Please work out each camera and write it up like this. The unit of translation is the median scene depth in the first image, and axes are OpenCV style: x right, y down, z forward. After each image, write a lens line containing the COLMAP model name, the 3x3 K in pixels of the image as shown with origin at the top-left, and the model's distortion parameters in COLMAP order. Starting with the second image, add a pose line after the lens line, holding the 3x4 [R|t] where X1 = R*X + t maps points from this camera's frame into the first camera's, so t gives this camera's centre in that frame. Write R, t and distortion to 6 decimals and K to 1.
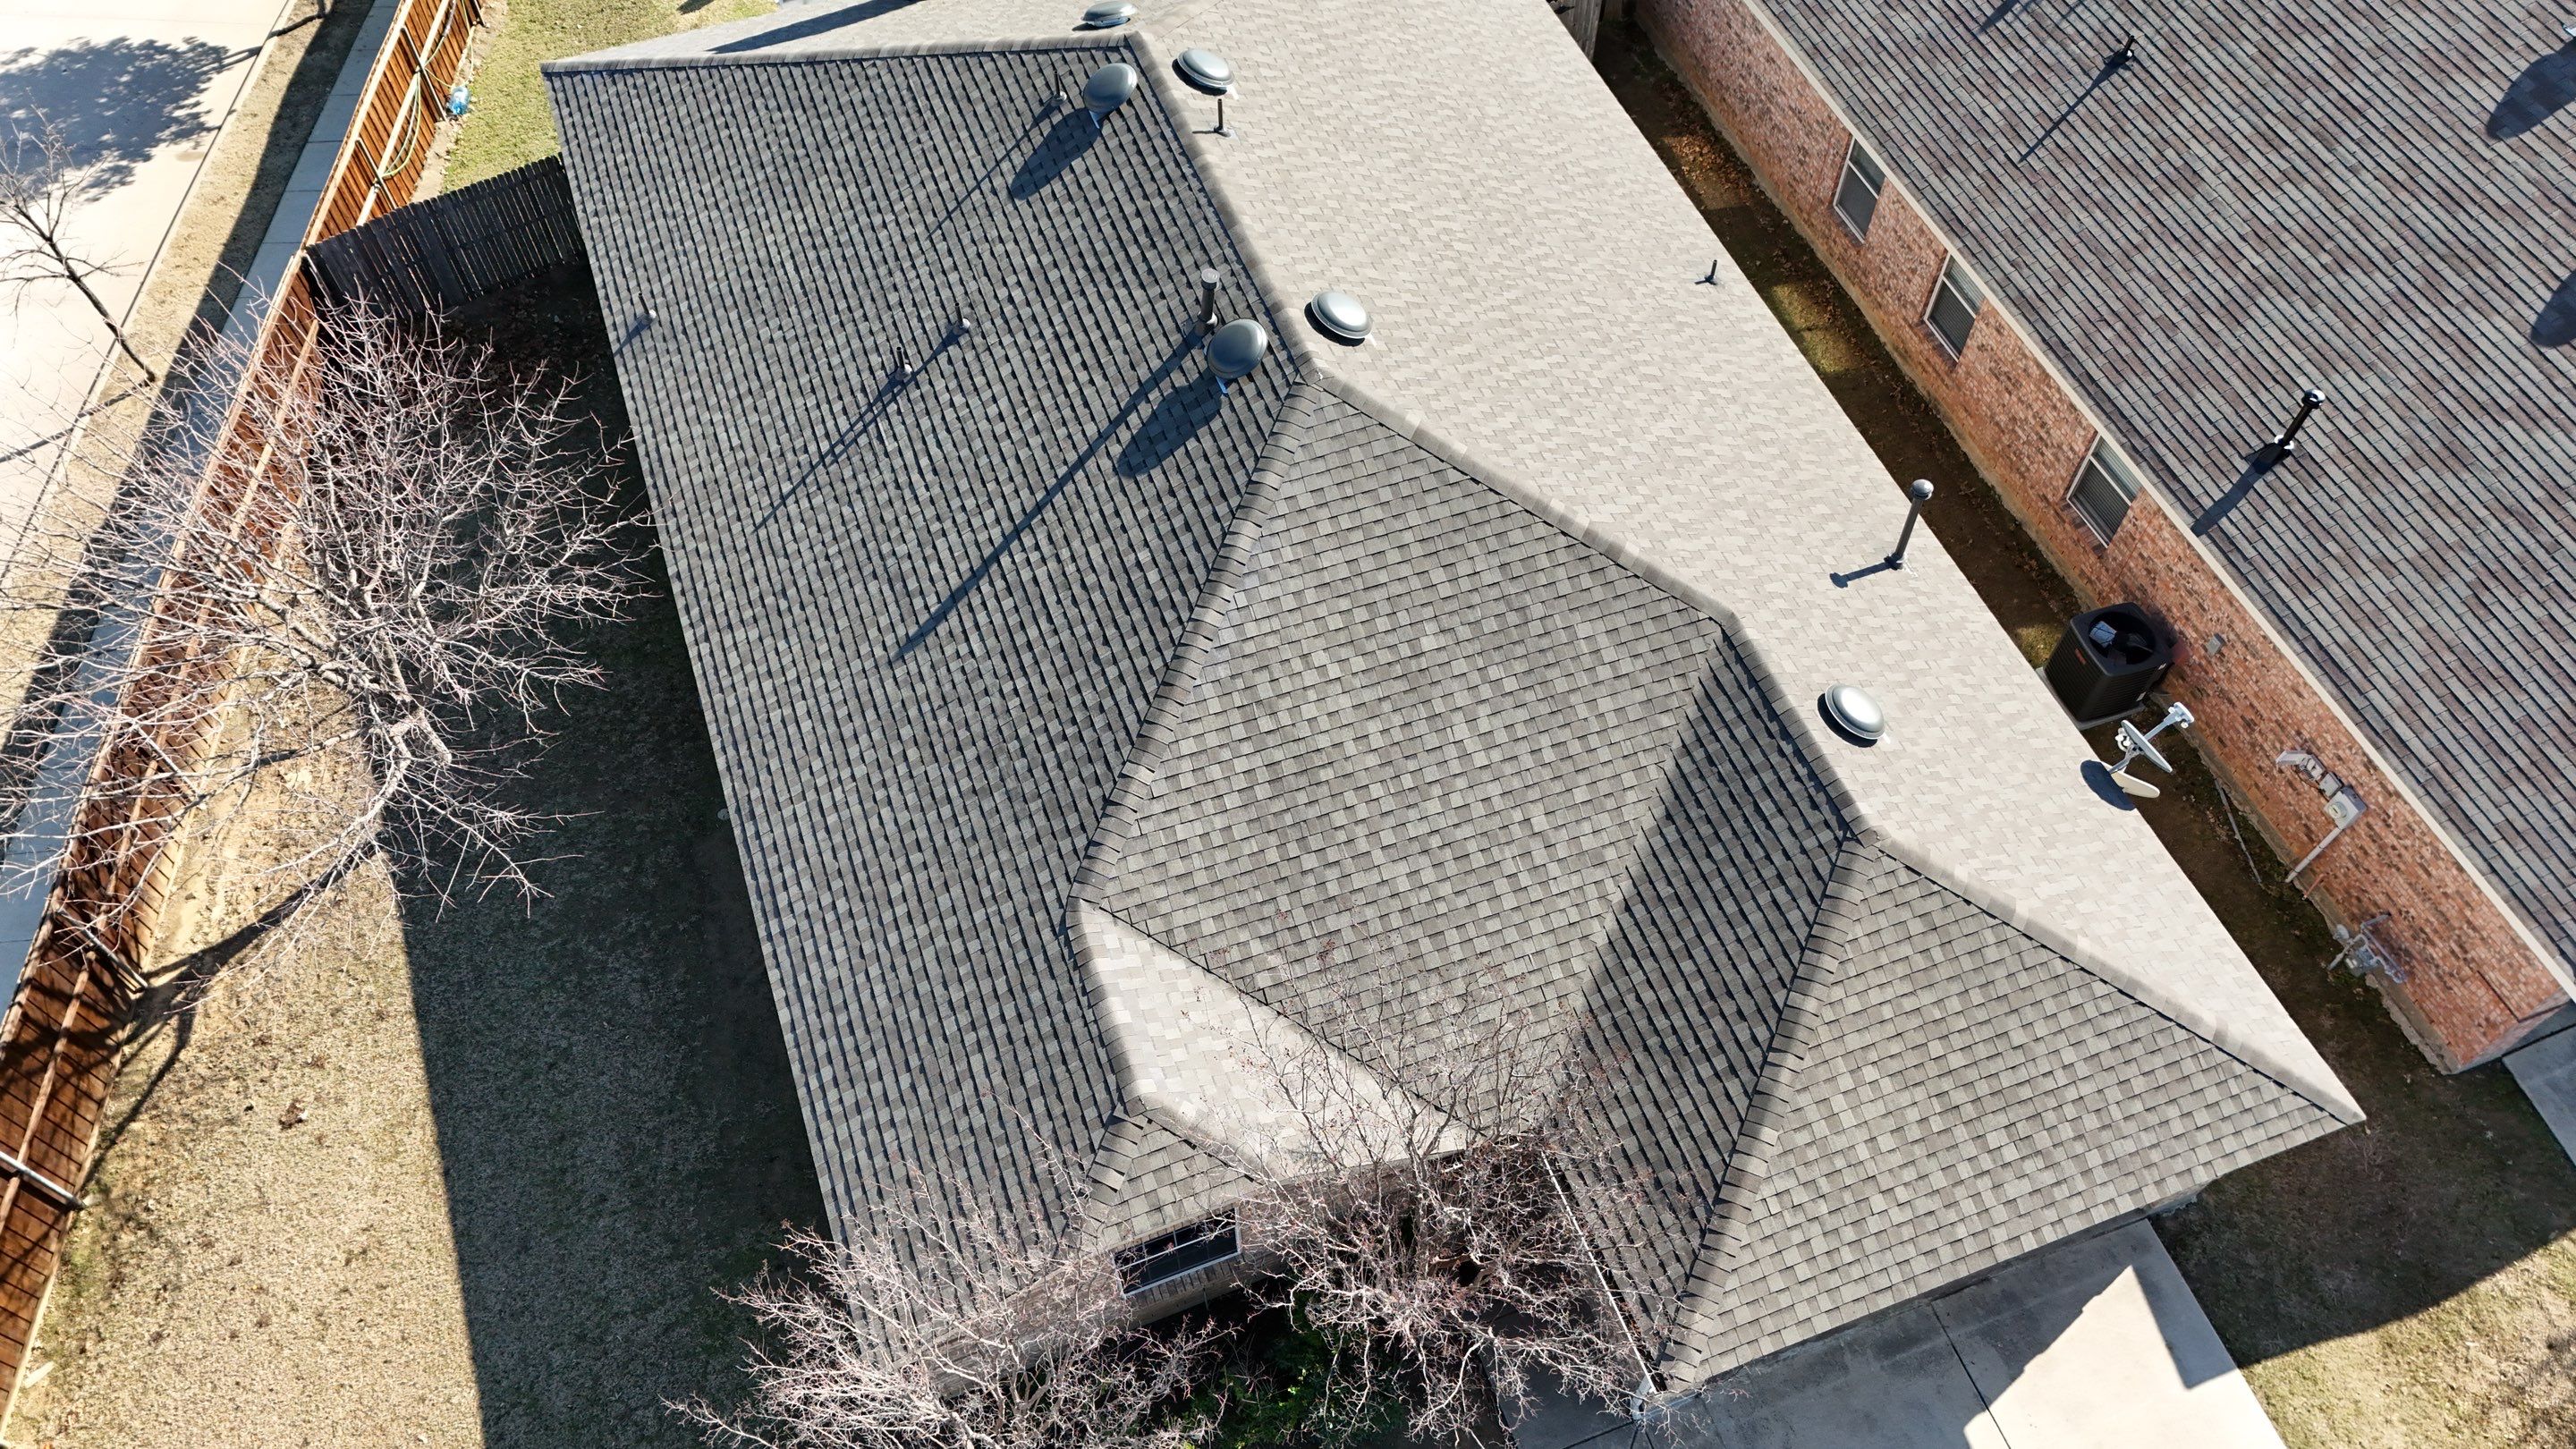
lens RADIAL K [[1879.7, 0, 1273.8], [0, 1879.7, 716.2], [0, 0, 1]] dist [0.086524, -0.086830]
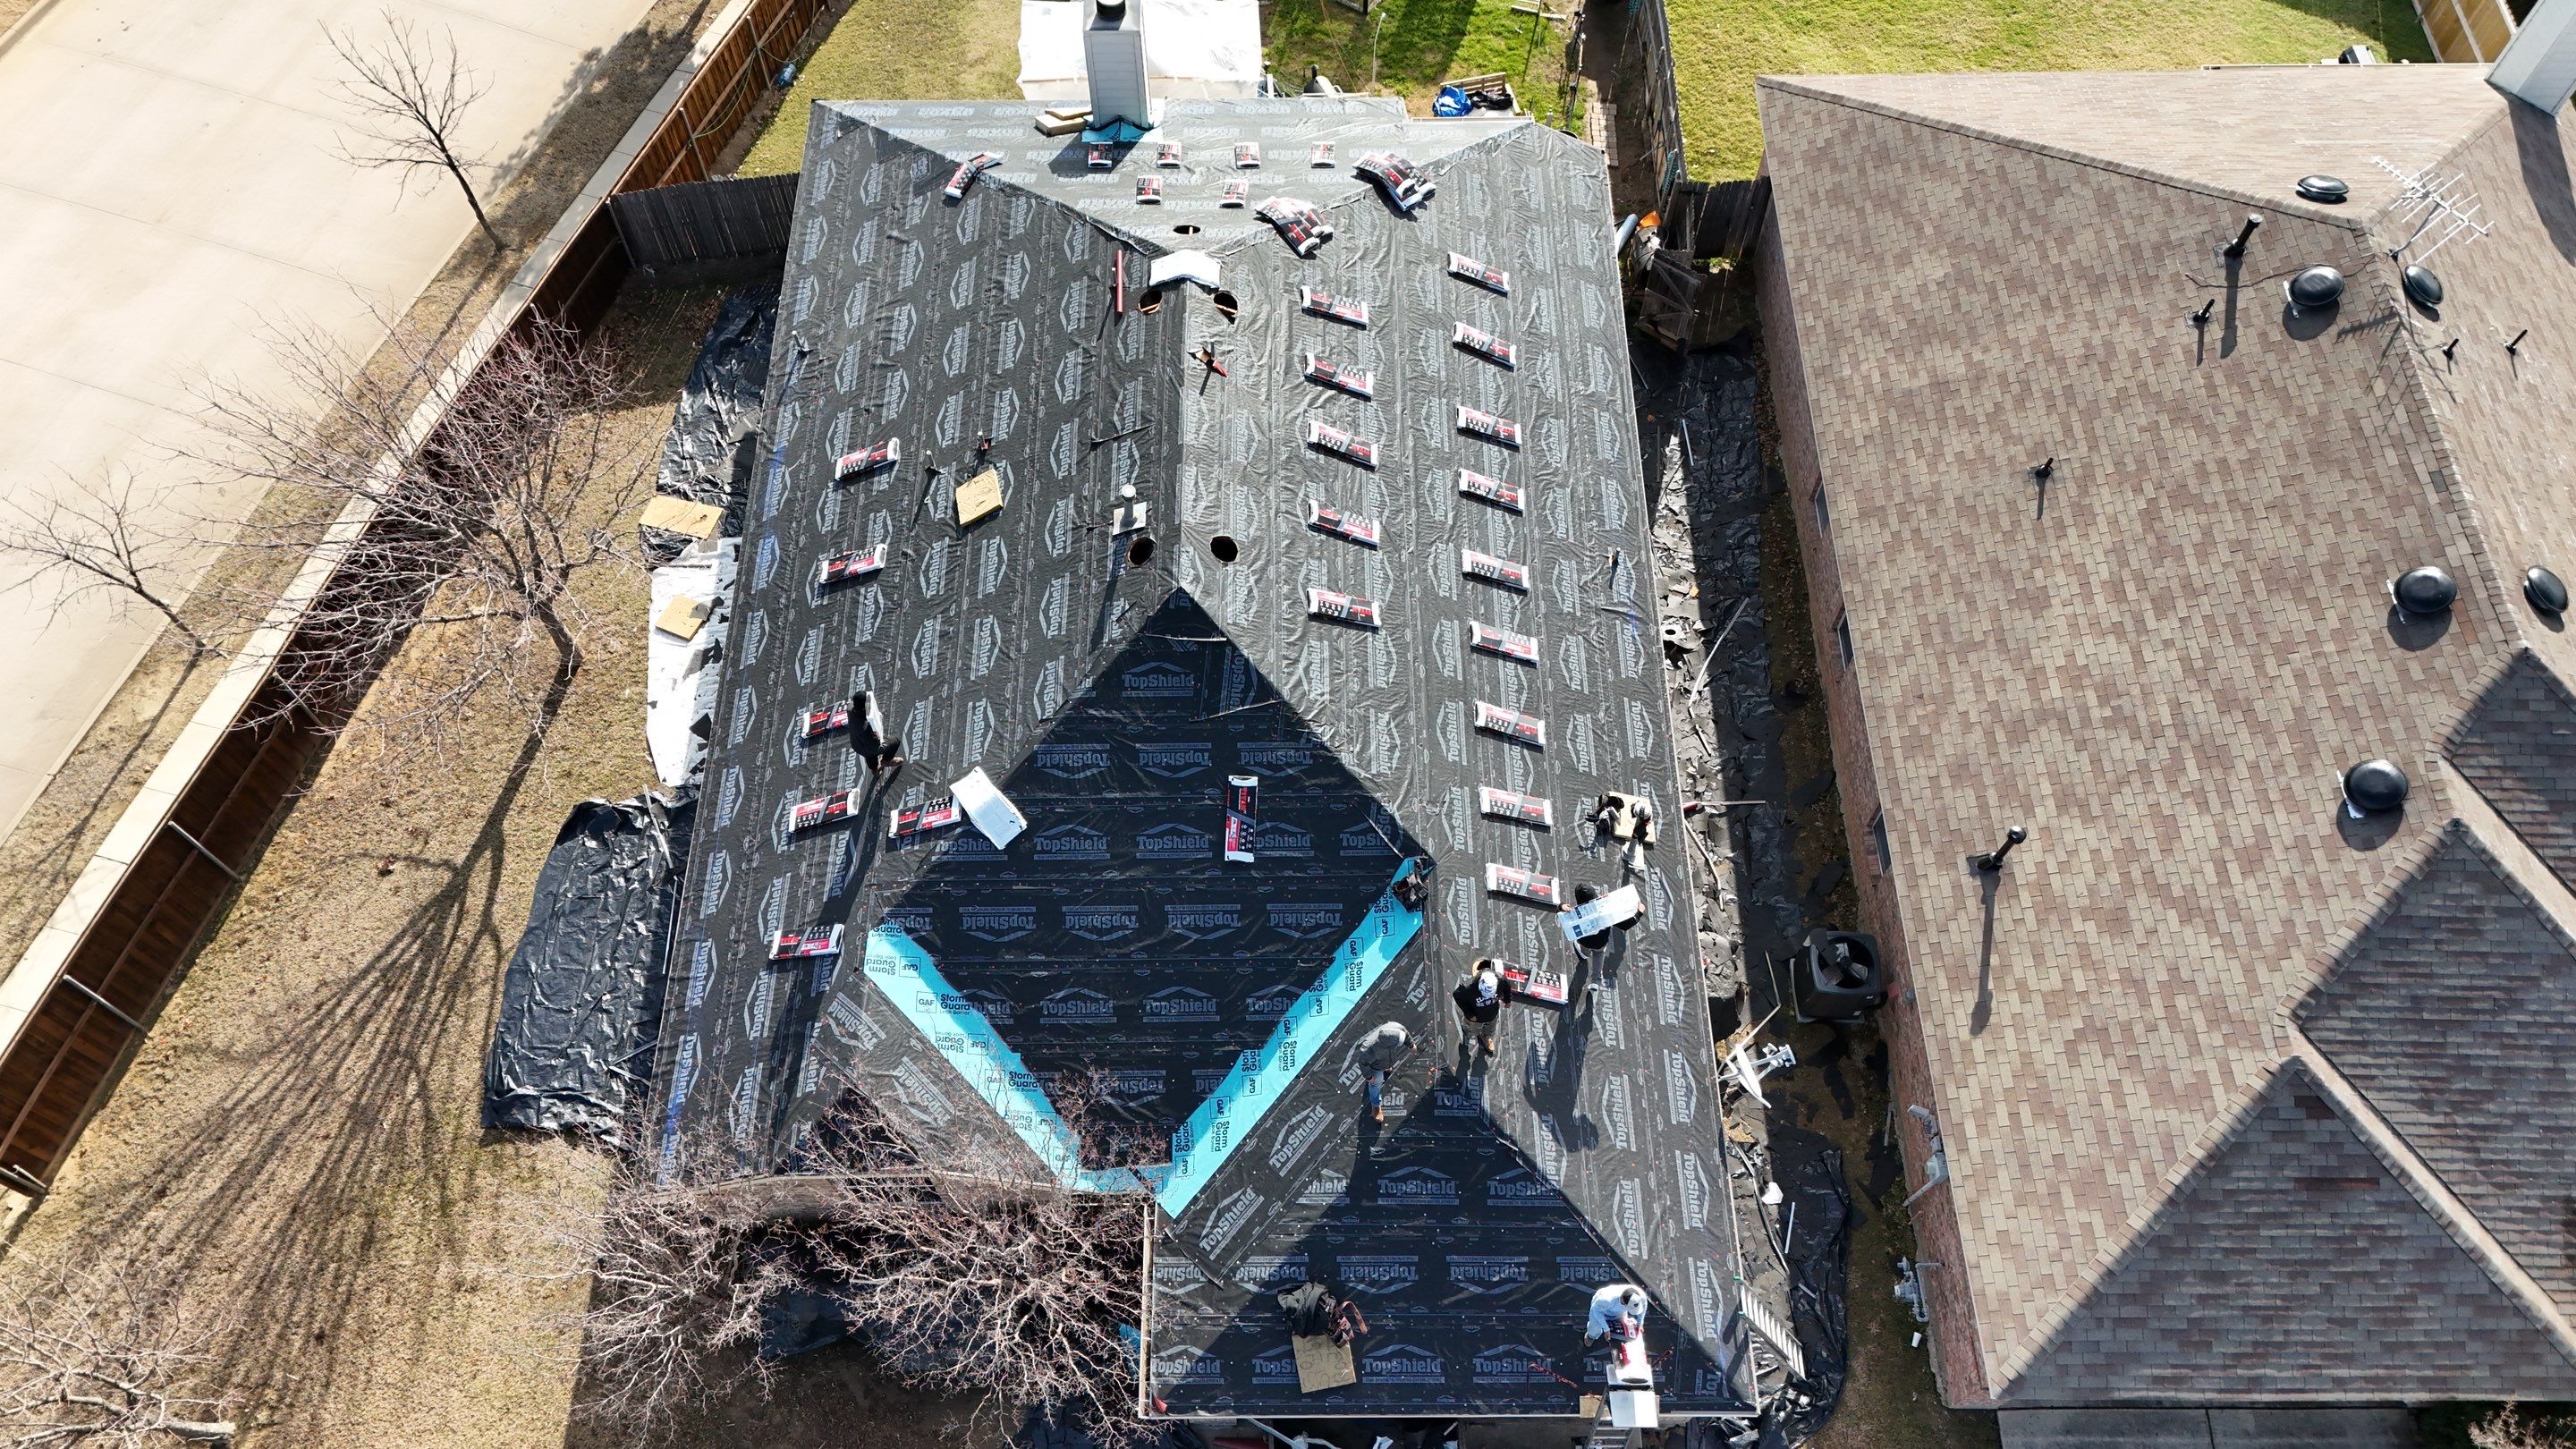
lens RADIAL K [[1879.7, 0, 1290.2], [0, 1879.7, 706.1], [0, 0, 1]] dist [0.086524, -0.086830]
pose [[0.939223, 0.301346, -0.164474, 0.293717], [-0.287957, 0.952354, 0.100513, -0.230457], [0.186926, -0.047042, 0.981247, -0.222872]]
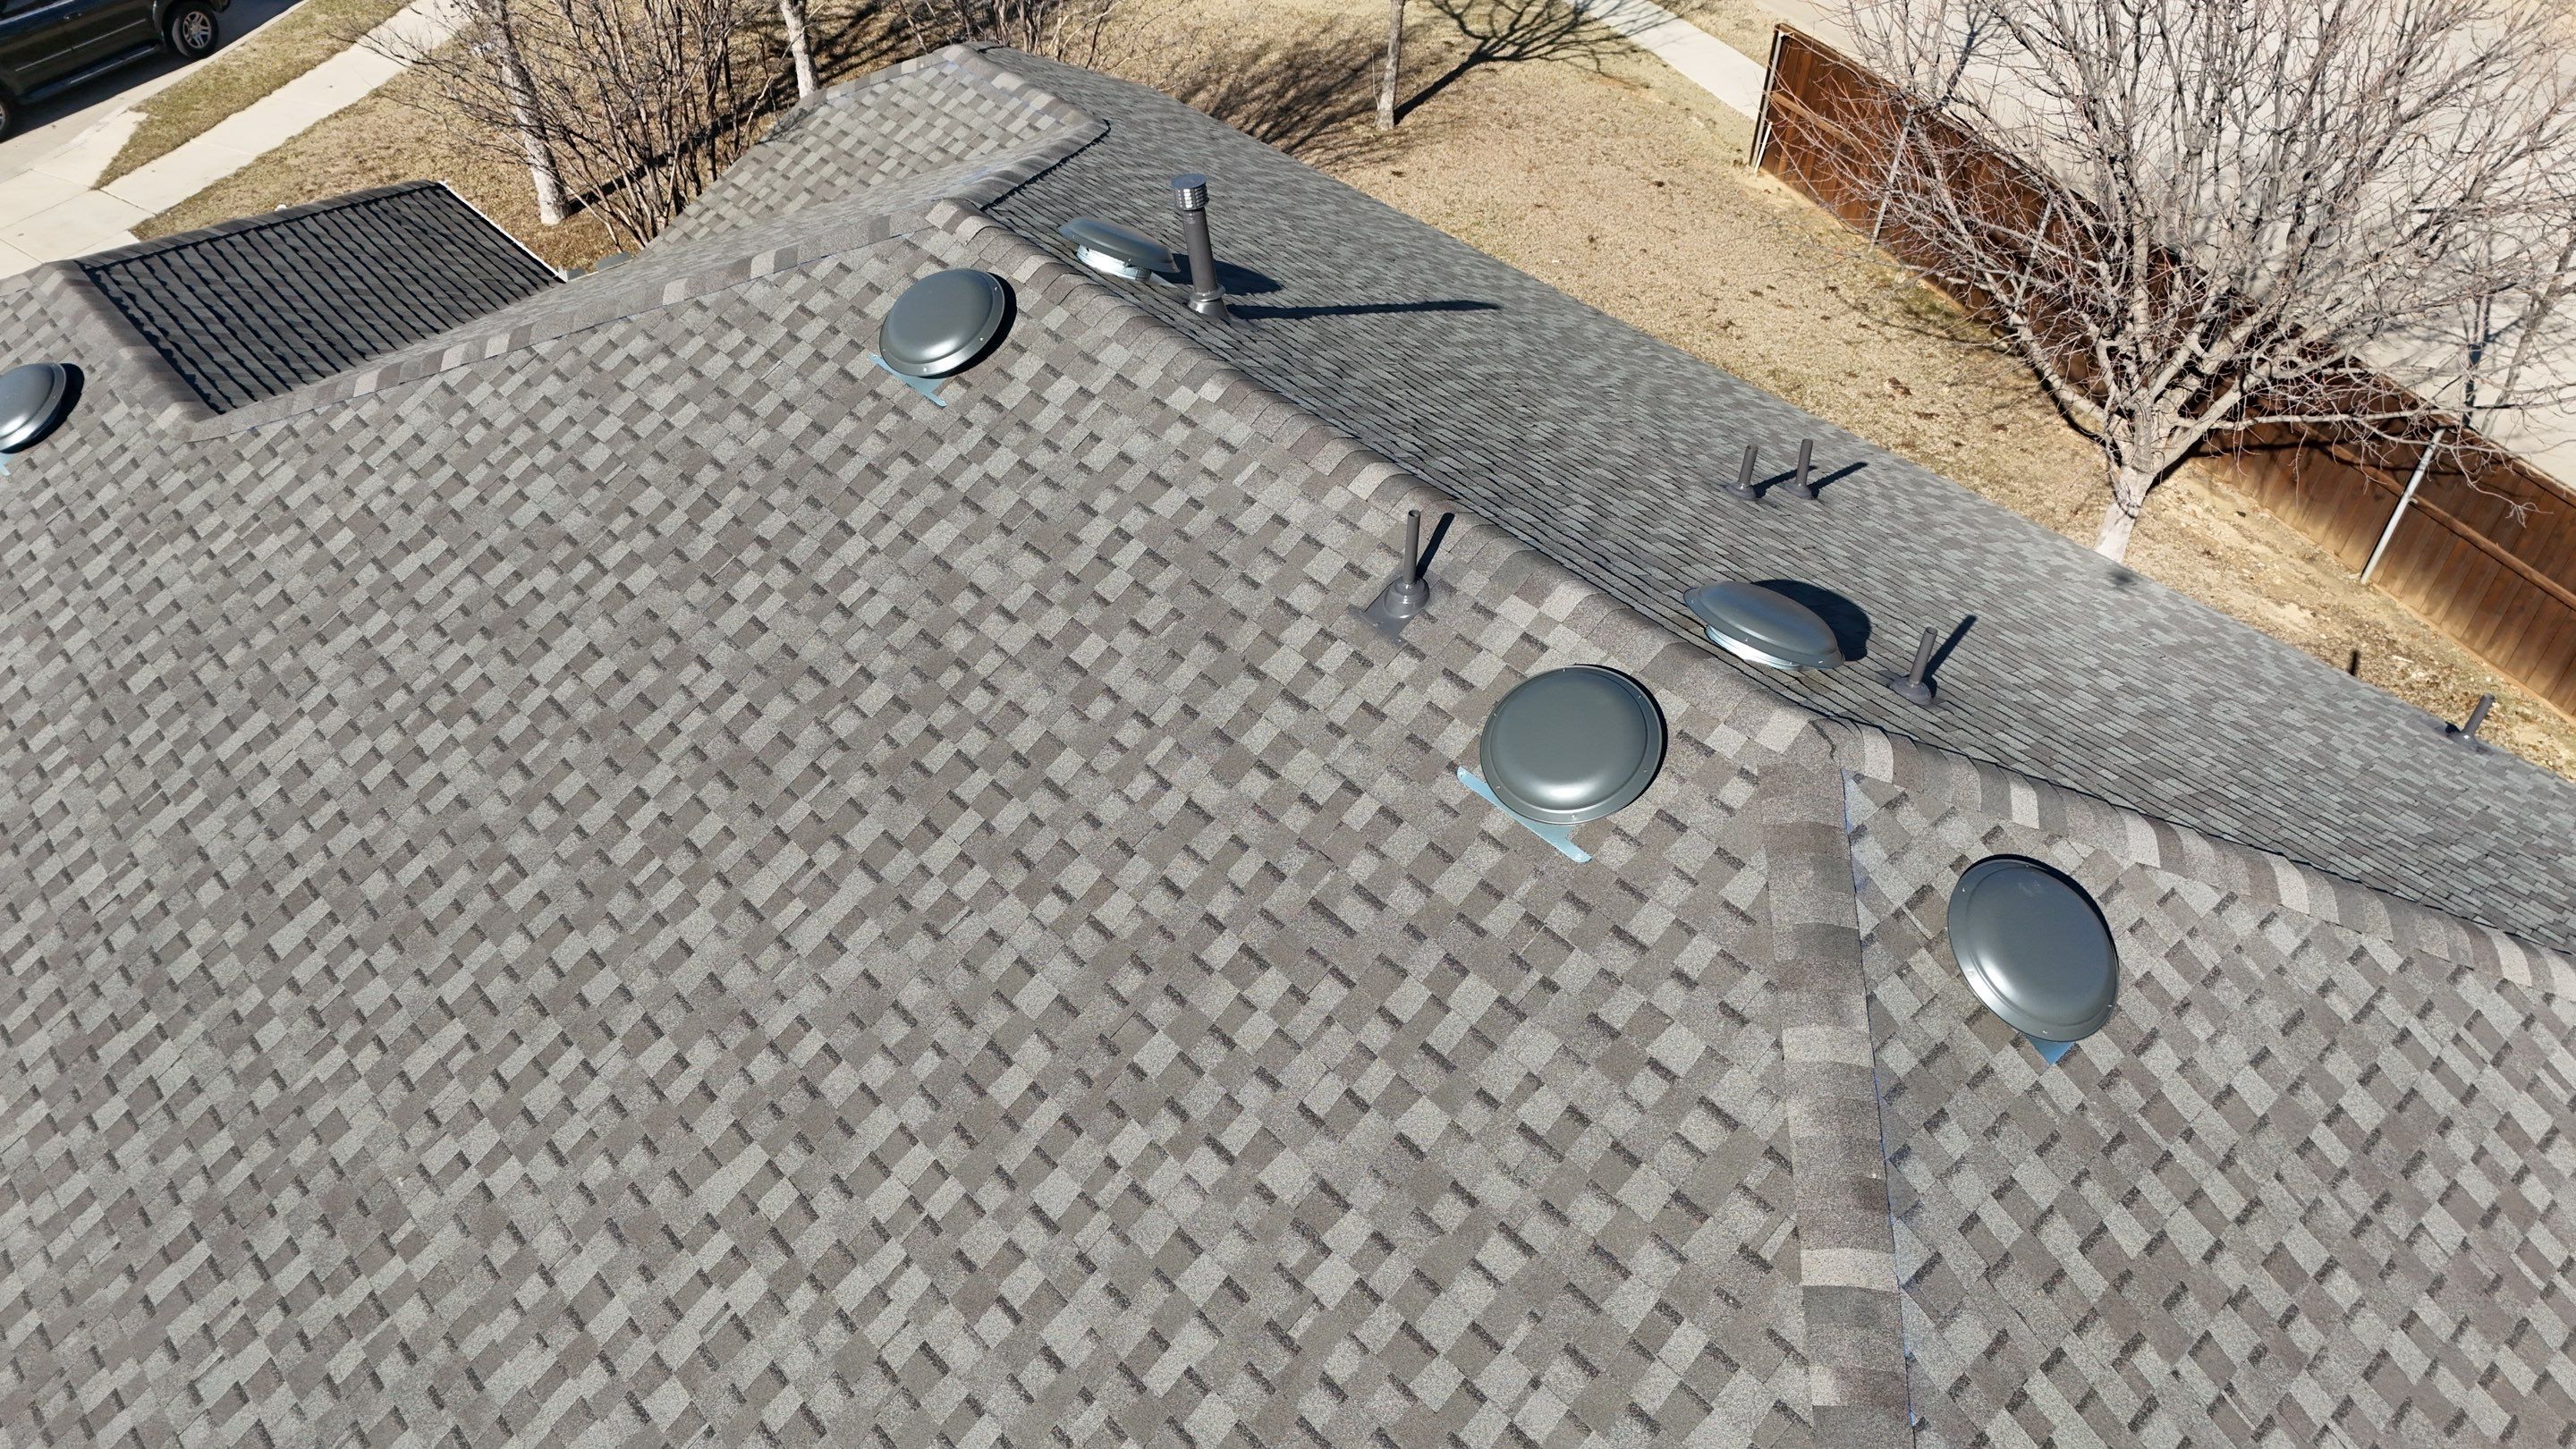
lens RADIAL K [[1879.7, 0, 1282.2], [0, 1879.7, 711.3], [0, 0, 1]] dist [0.086524, -0.086830]
pose [[-0.927386, 0.245570, -0.282225, 0.108897], [-0.313323, -0.097641, 0.944614, -0.662223], [0.204412, 0.964449, 0.167493, 0.956460]]
